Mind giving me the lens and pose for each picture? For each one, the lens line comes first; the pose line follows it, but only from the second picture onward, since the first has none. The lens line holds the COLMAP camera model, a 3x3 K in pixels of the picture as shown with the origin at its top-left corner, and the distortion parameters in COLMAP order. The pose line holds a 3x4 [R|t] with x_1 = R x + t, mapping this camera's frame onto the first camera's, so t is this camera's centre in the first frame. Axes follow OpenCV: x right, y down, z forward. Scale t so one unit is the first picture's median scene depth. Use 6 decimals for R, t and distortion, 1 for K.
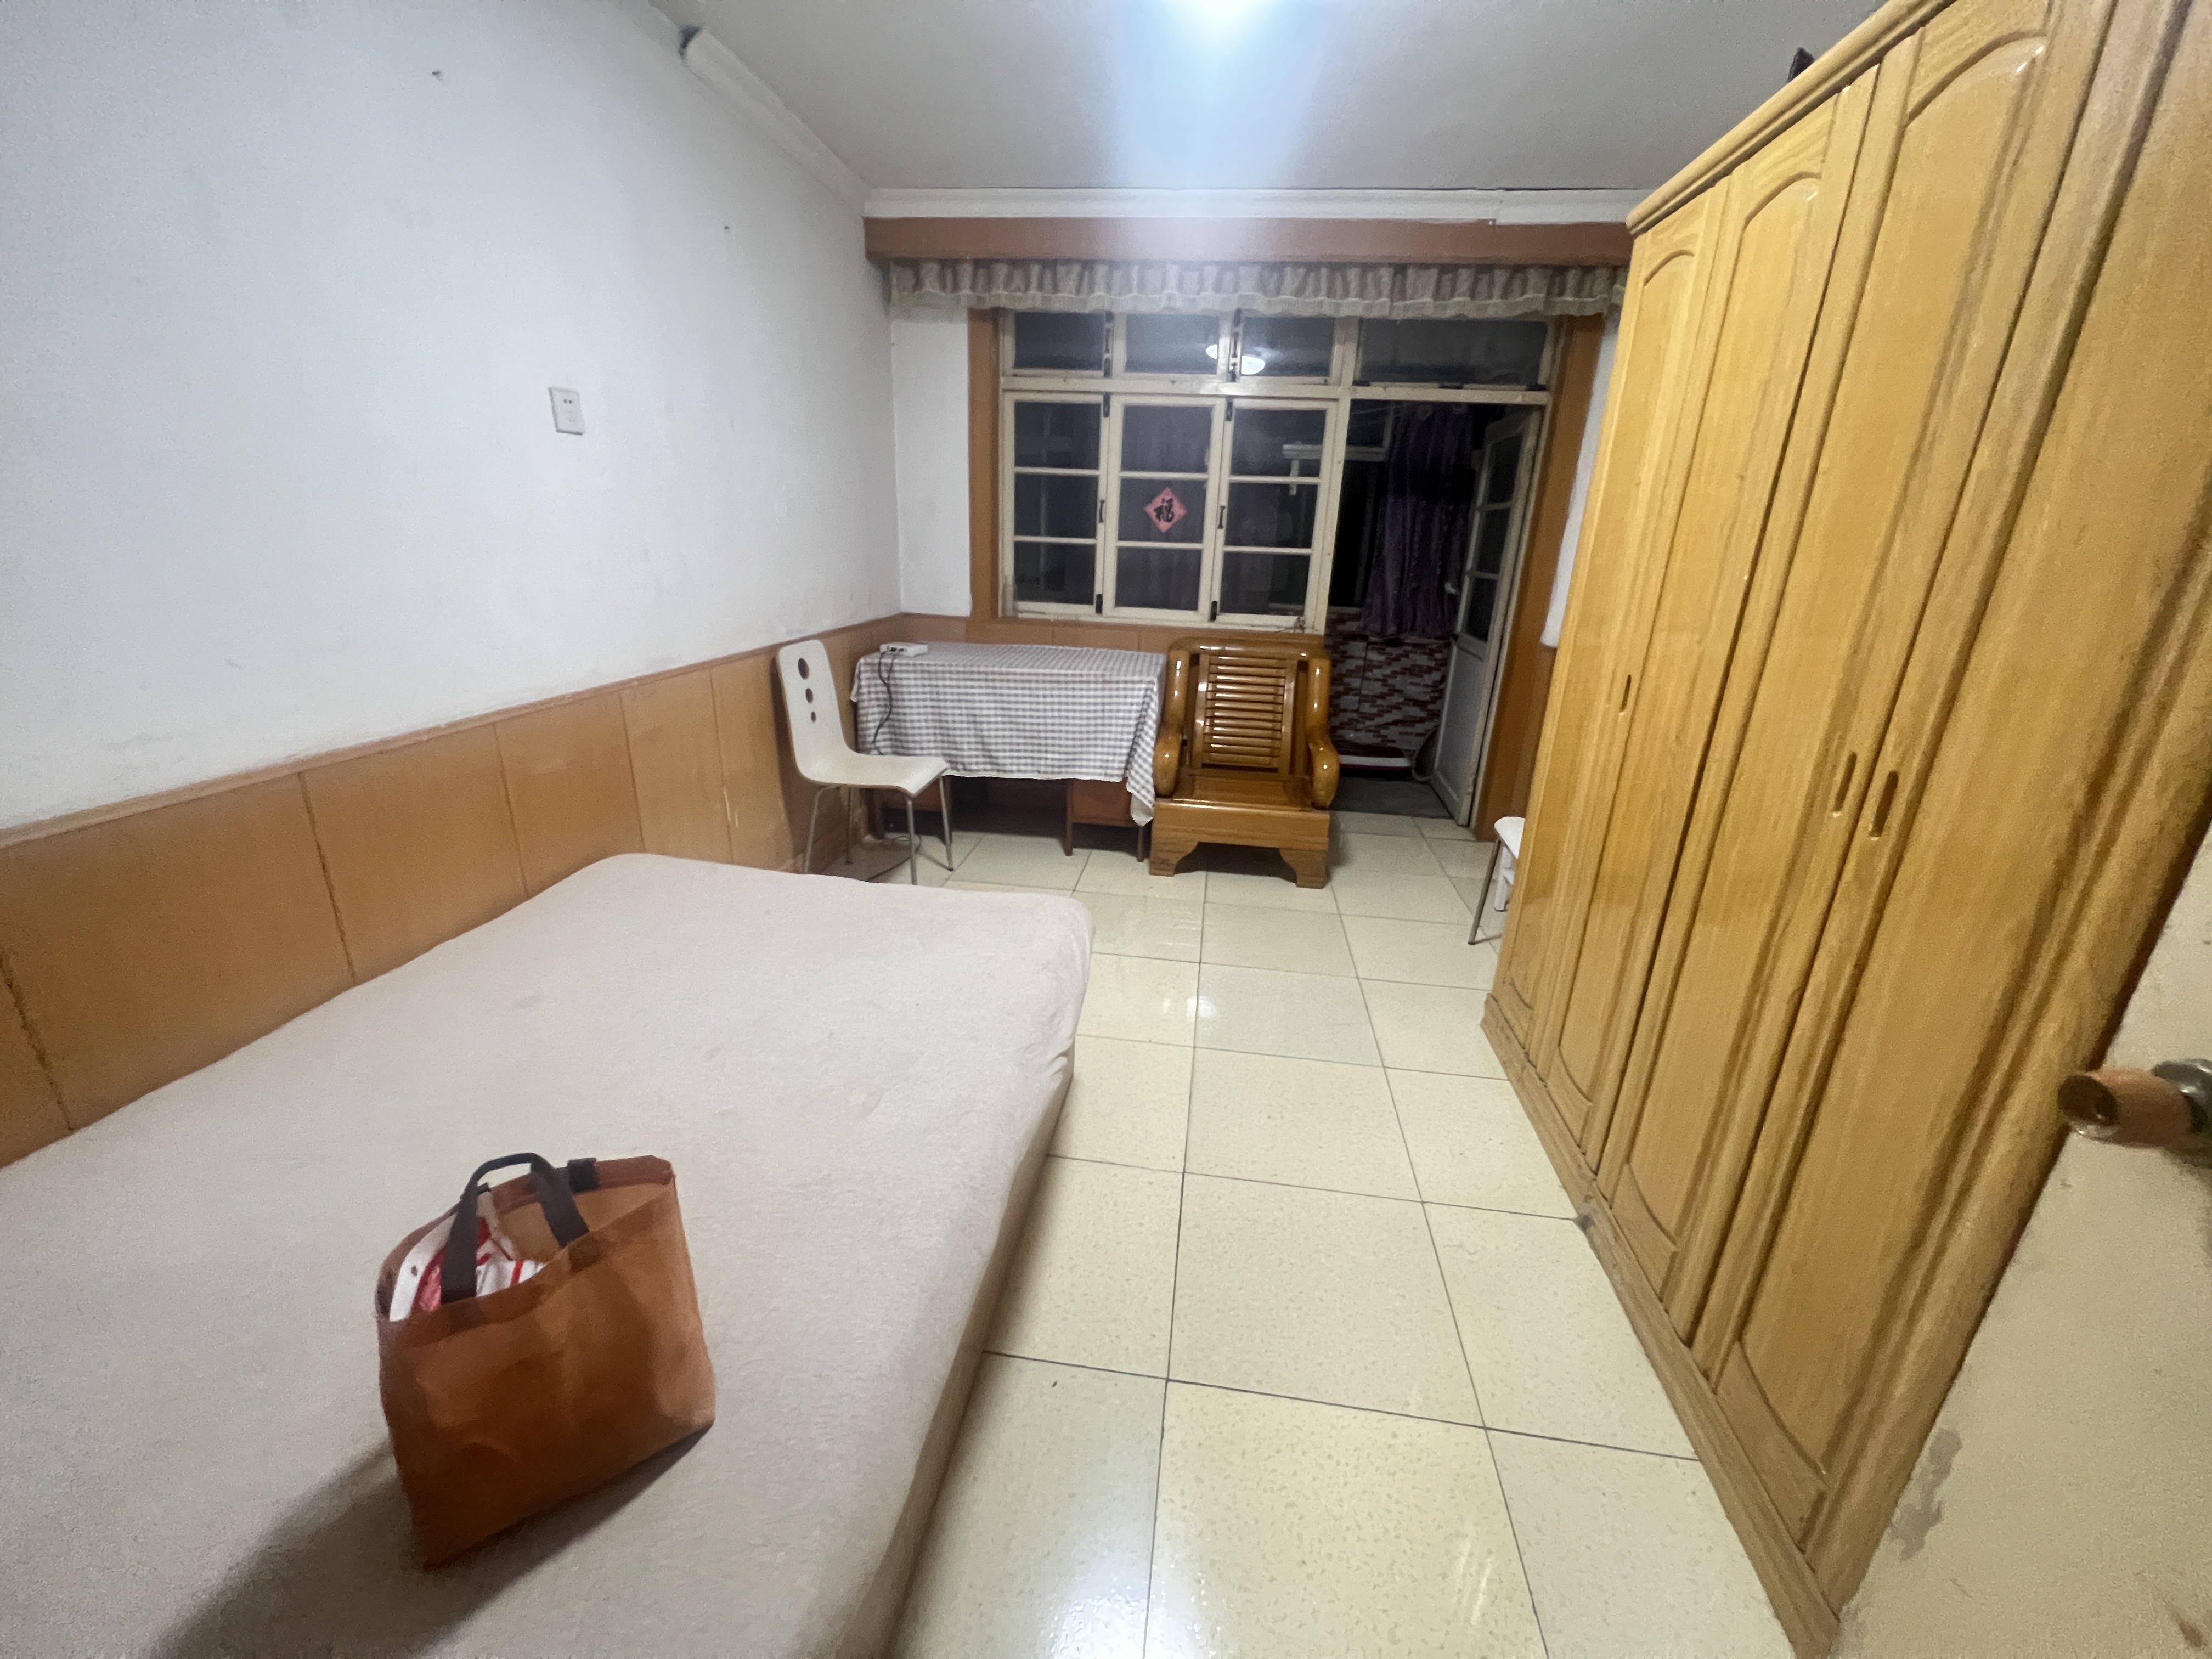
lens RADIAL K [[885.8, 0, 1106.0], [0, 885.8, 829.5], [0, 0, 1]] dist [-0.000486, -0.000041]
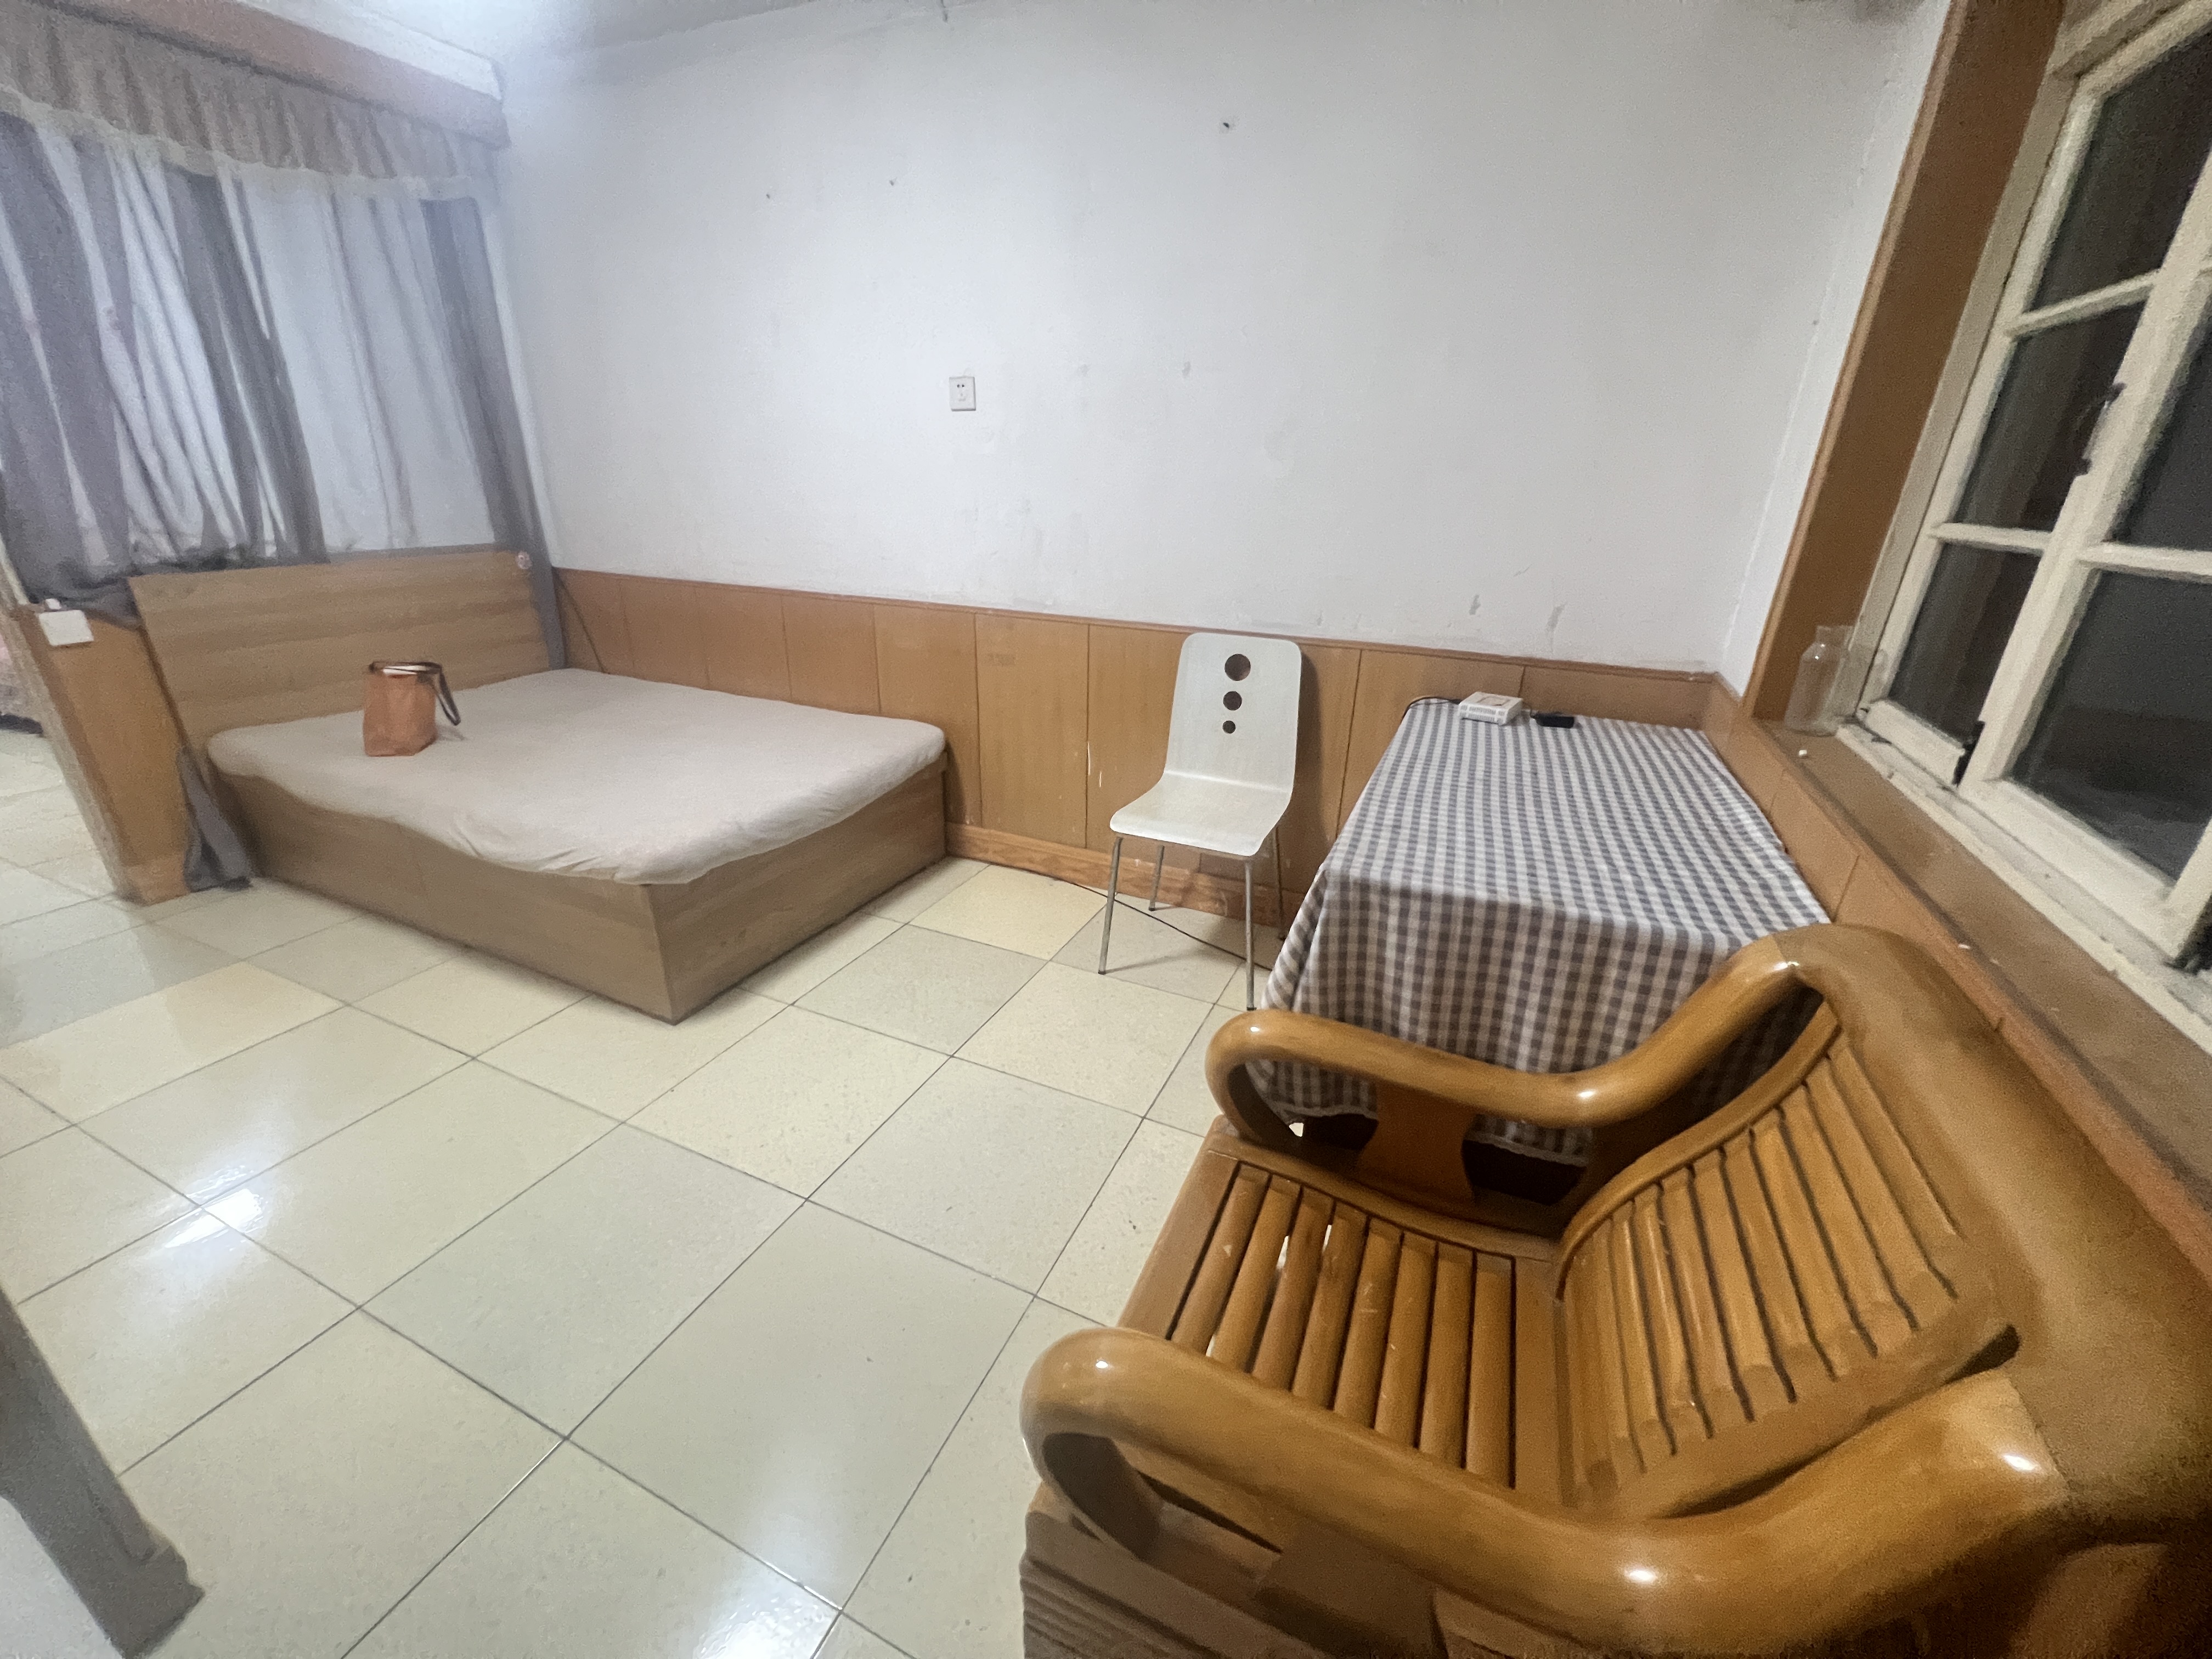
lens RADIAL K [[885.8, 0, 1106.0], [0, 885.8, 829.5], [0, 0, 1]] dist [-0.000486, -0.000041]
pose [[-0.277101, 0.322088, -0.905249, 0.615799], [-0.336475, 0.849957, 0.405411, -0.451242], [0.900000, 0.416933, -0.127149, 1.391984]]
